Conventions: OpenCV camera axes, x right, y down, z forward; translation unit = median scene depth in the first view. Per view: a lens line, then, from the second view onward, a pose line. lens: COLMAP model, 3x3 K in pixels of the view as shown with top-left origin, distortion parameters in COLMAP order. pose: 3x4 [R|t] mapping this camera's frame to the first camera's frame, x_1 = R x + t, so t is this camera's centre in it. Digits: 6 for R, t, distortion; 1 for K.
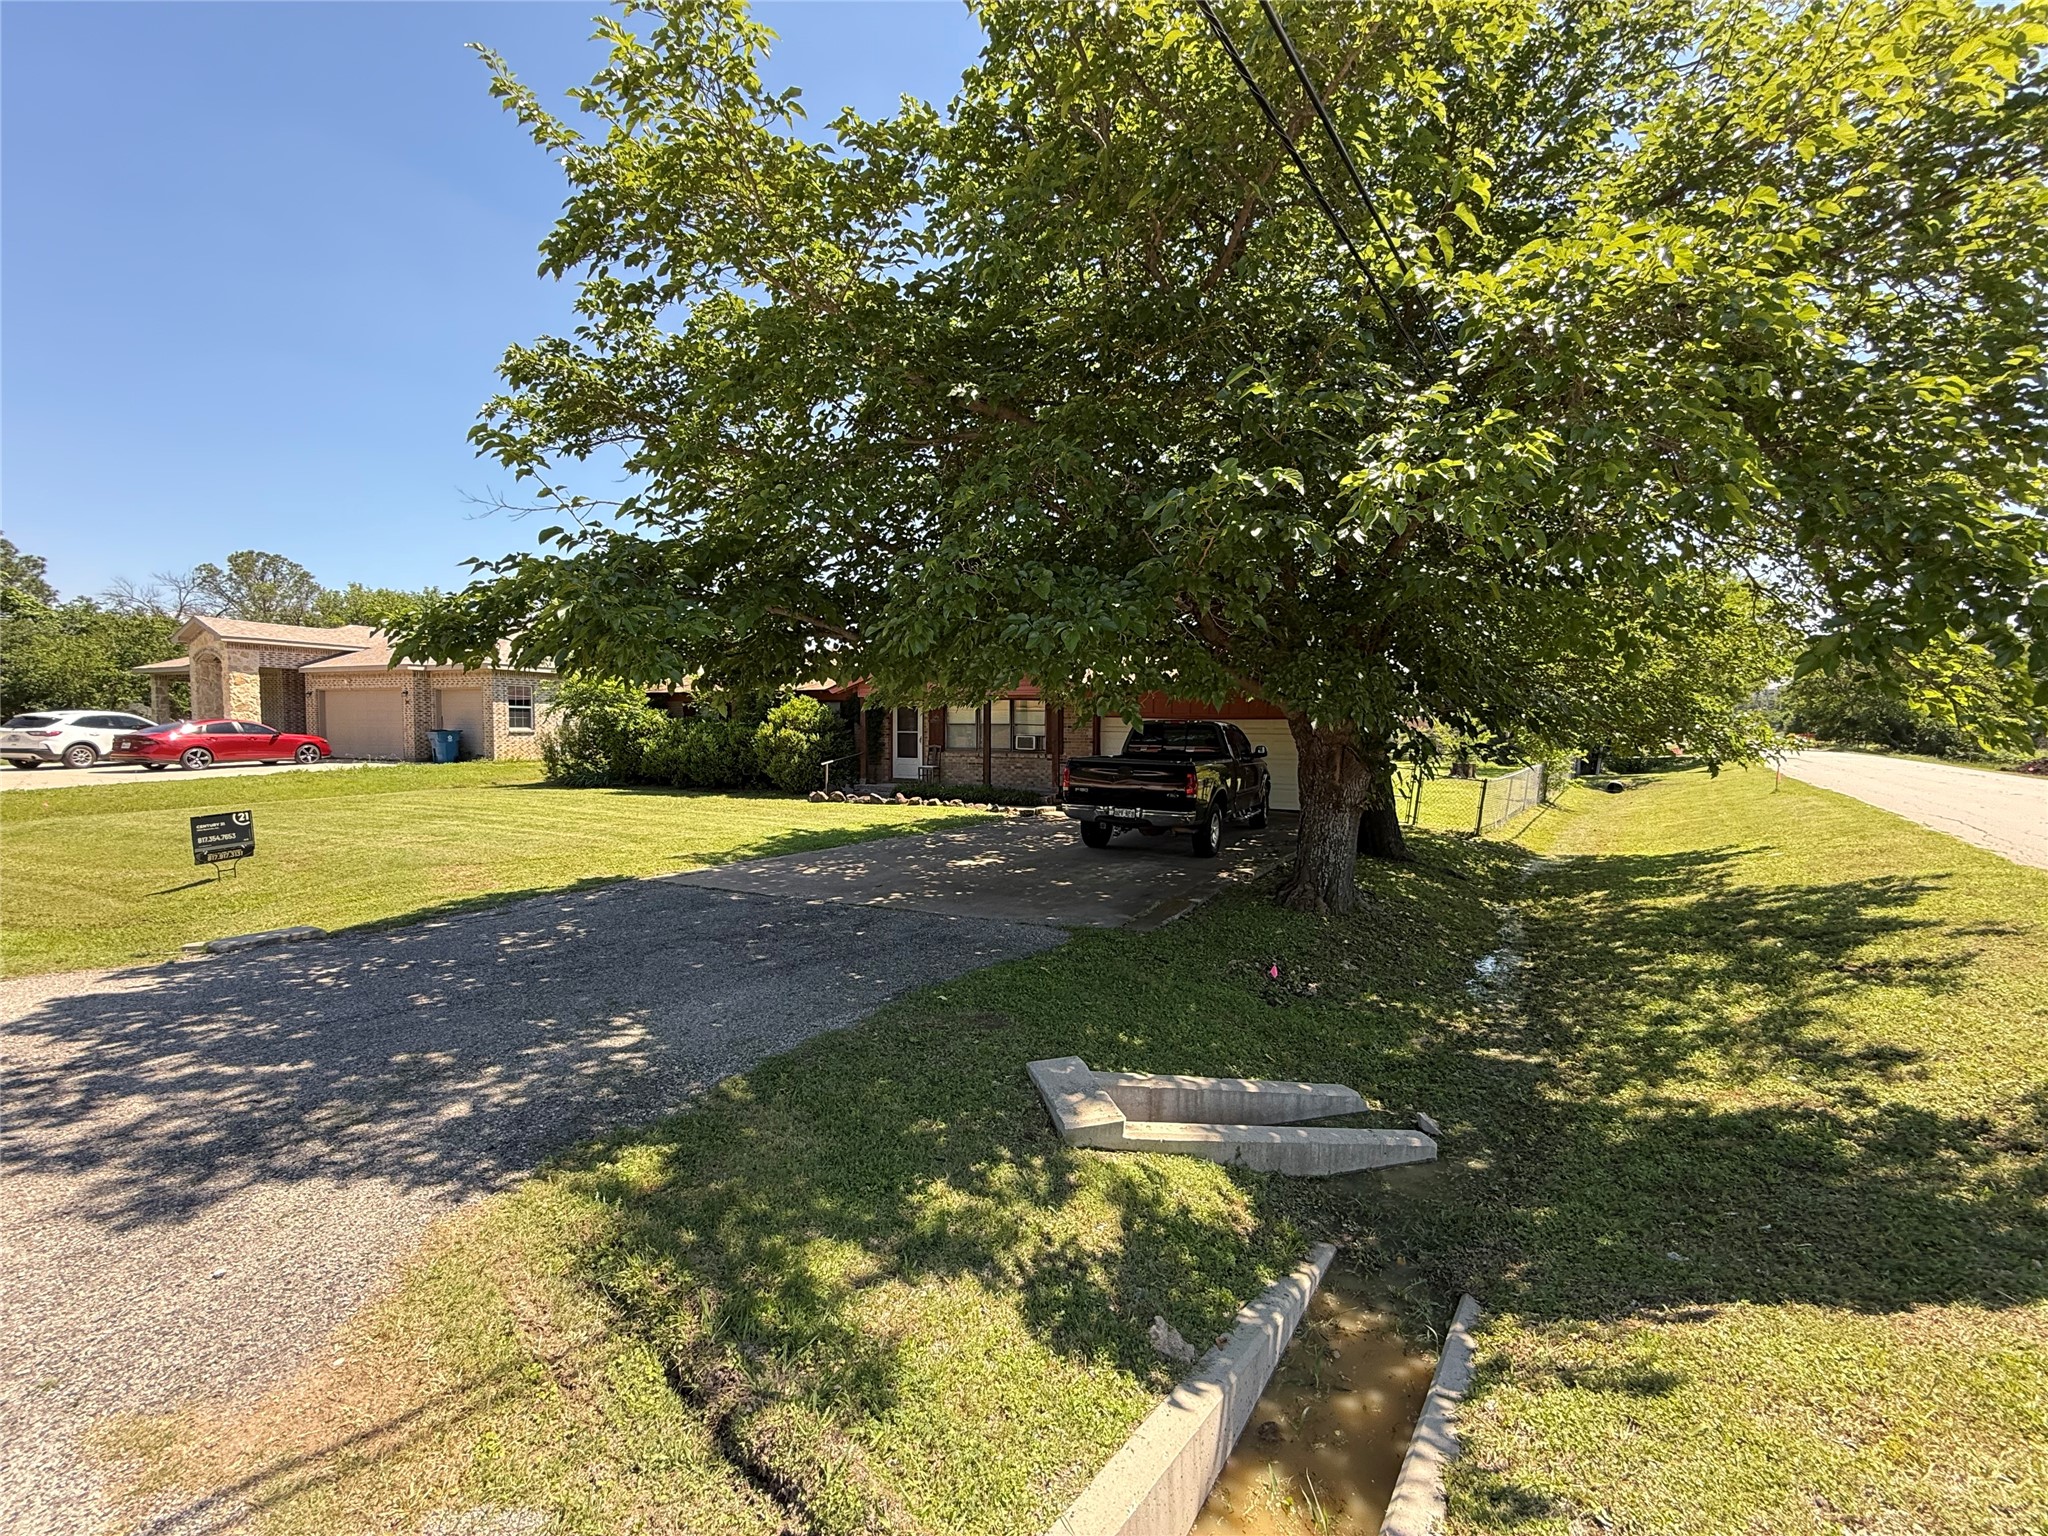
lens RADIAL K [[817.7, 0, 1020.0], [0, 817.7, 767.2], [0, 0, 1]] dist [0.002835, 0.000171]
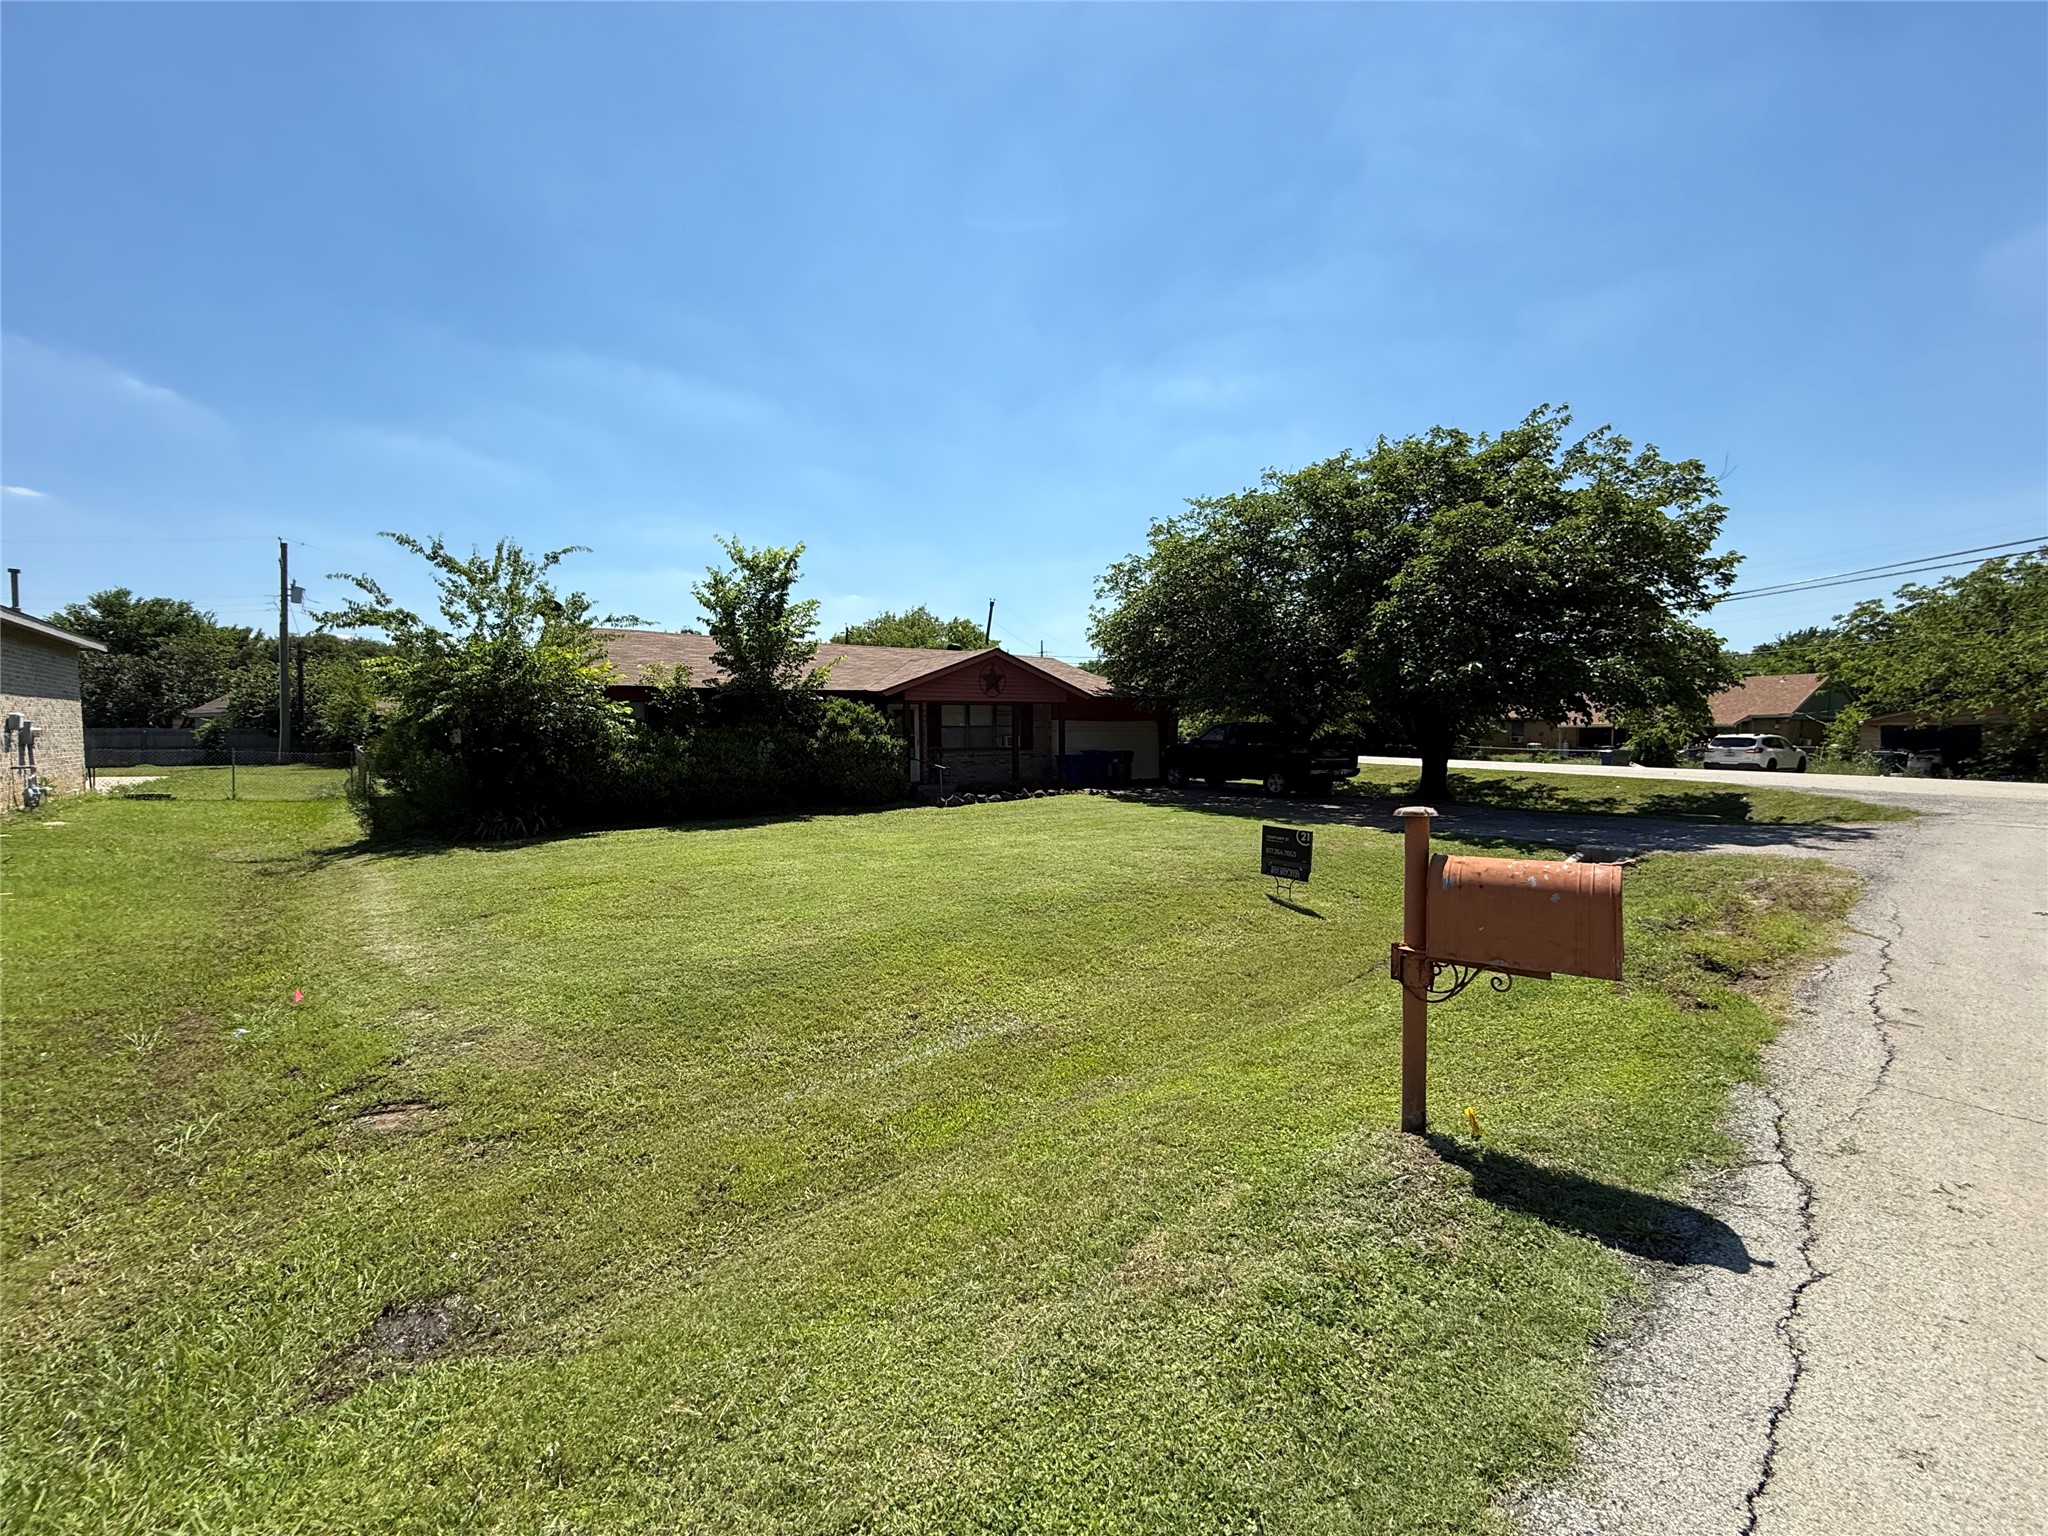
lens RADIAL K [[817.7, 0, 1020.0], [0, 817.7, 767.2], [0, 0, 1]] dist [0.002835, 0.000171]
pose [[0.461244, -0.051911, 0.885753, -0.762486], [0.057990, 0.997916, 0.028287, -0.019639], [-0.885376, 0.038318, 0.463293, 0.325606]]
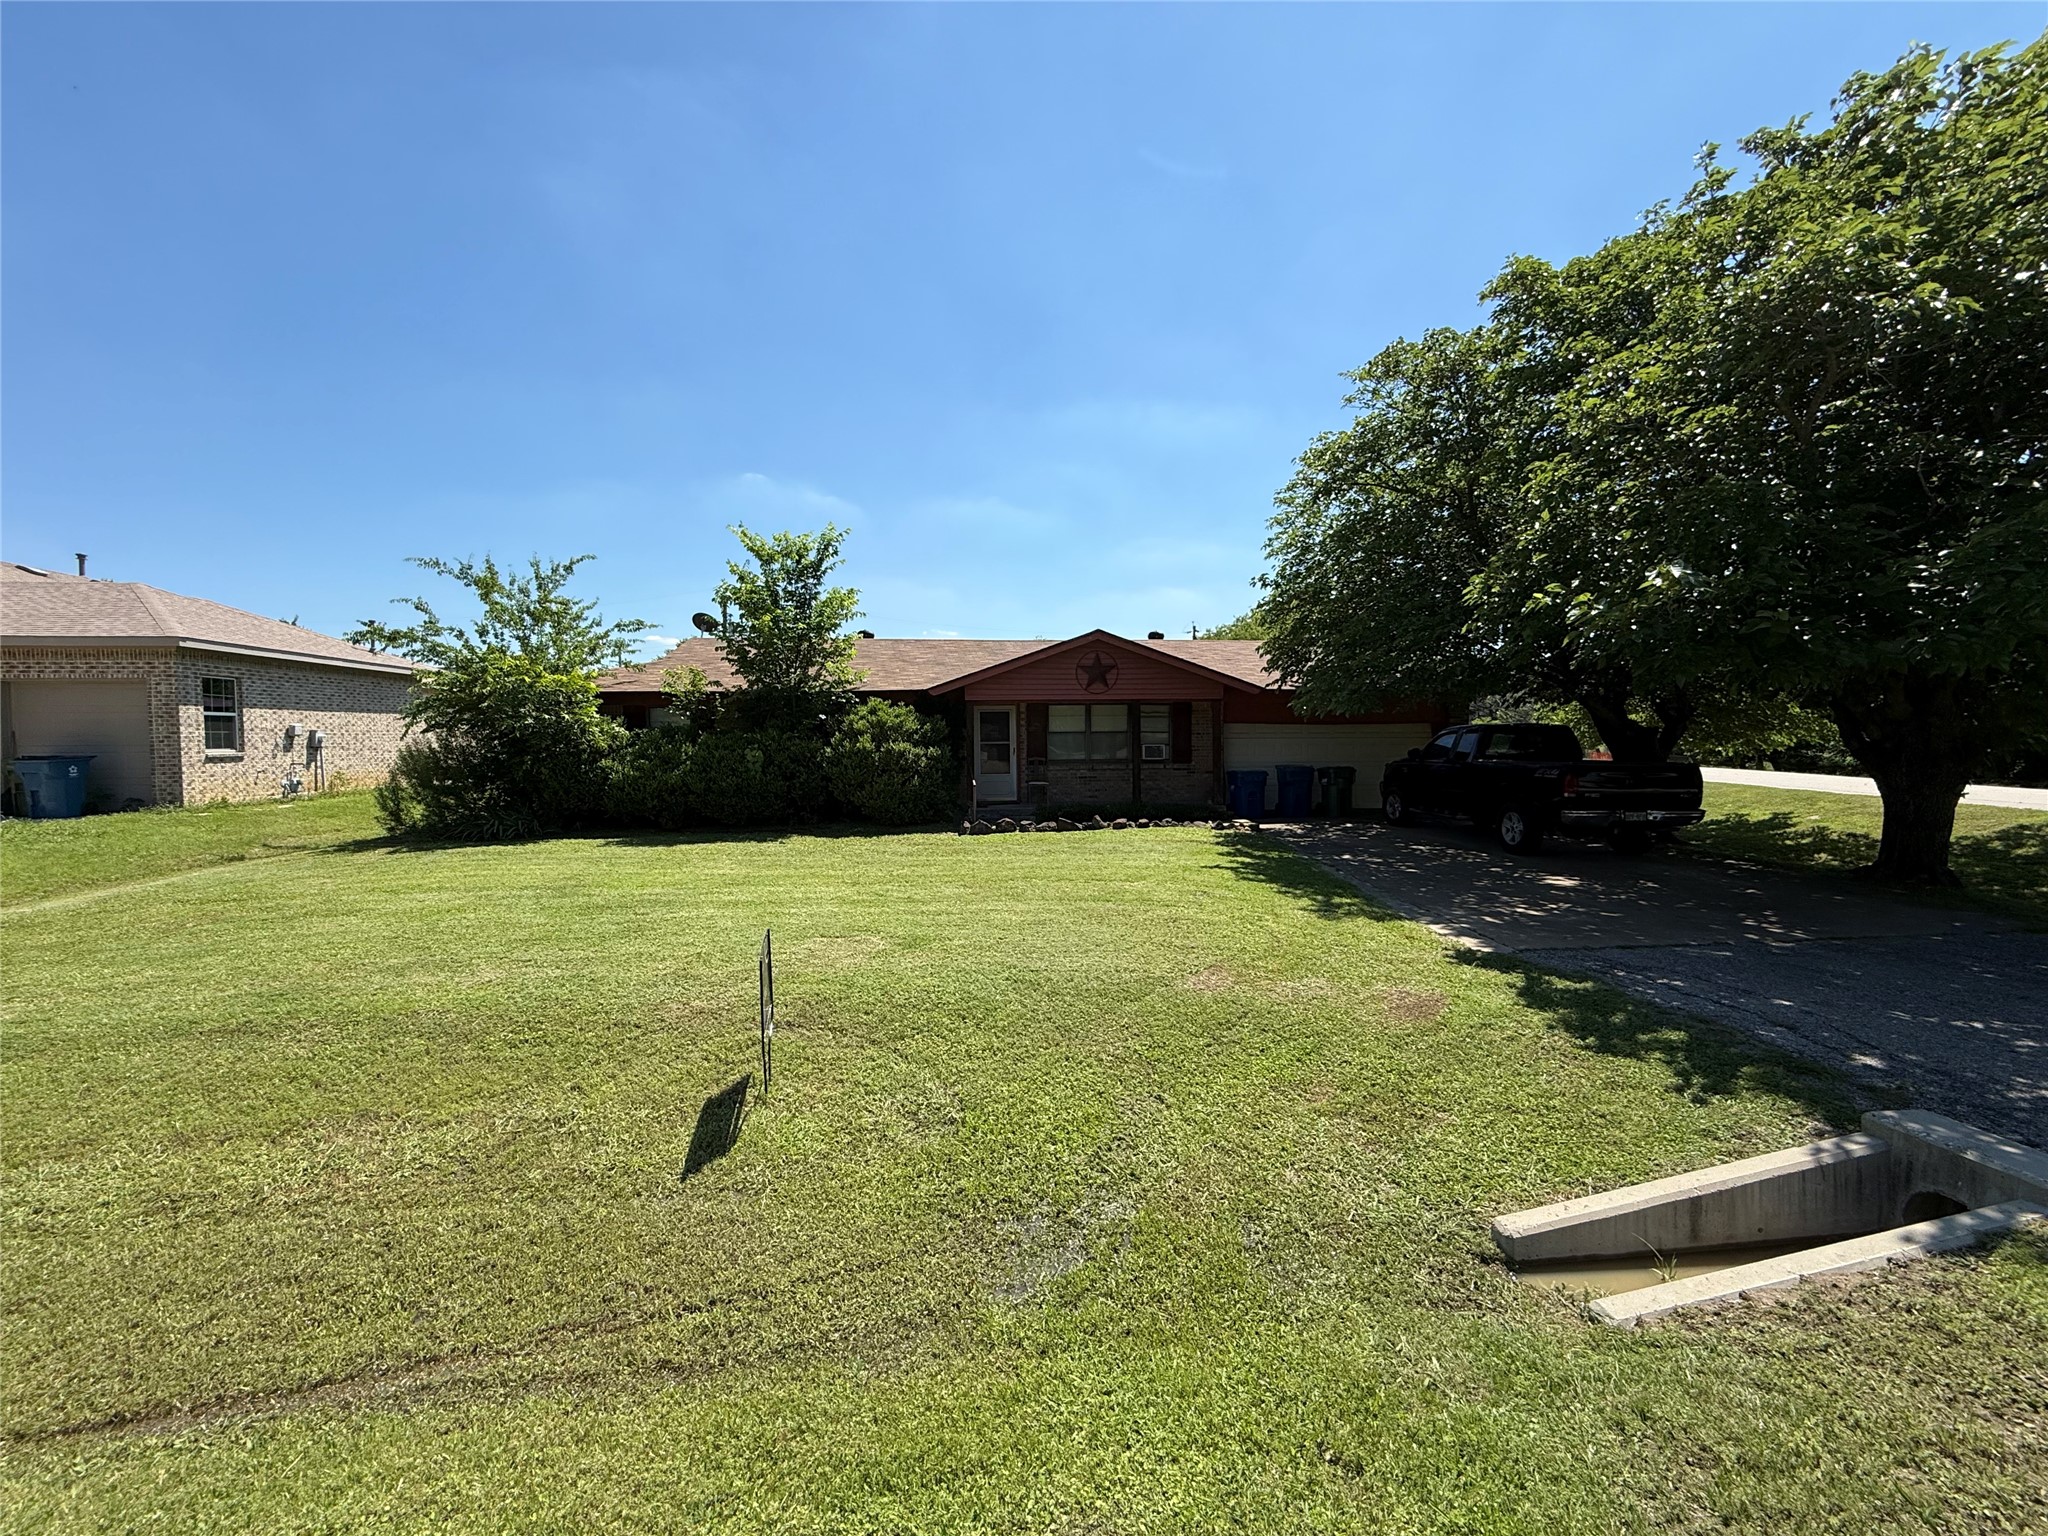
lens RADIAL K [[817.7, 0, 1020.0], [0, 817.7, 767.2], [0, 0, 1]] dist [0.002835, 0.000171]
pose [[0.869259, -0.028965, 0.493508, -0.417380], [0.038468, 0.999218, -0.009111, -0.008582], [-0.492858, 0.026905, 0.869694, 0.212469]]
